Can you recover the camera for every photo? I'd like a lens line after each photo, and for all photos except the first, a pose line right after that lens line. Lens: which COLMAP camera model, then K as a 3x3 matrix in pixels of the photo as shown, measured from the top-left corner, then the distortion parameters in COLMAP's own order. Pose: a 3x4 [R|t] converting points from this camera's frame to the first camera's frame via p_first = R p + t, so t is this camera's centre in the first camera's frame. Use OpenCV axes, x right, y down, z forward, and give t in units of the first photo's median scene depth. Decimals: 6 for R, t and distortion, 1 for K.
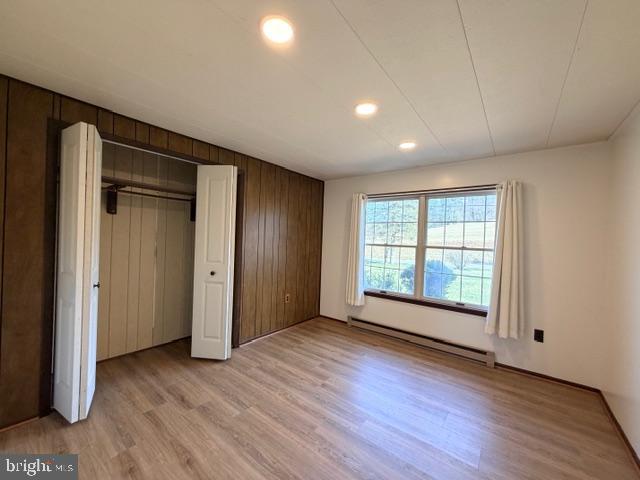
lens RADIAL K [[255.0, 0, 318.7], [0, 255.0, 239.8], [0, 0, 1]] dist [0.000178, 0.000027]
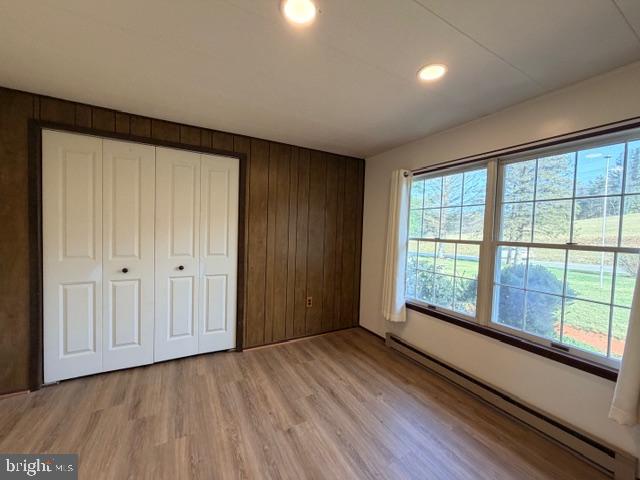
lens RADIAL K [[252.1, 0, 318.7], [0, 252.1, 239.7], [0, 0, 1]] dist [-0.001186, -0.000057]
pose [[0.918316, 0.006027, -0.395801, 0.263539], [0.000440, 0.999868, 0.016247, 0.009539], [0.395847, -0.015094, 0.918192, 0.268047]]
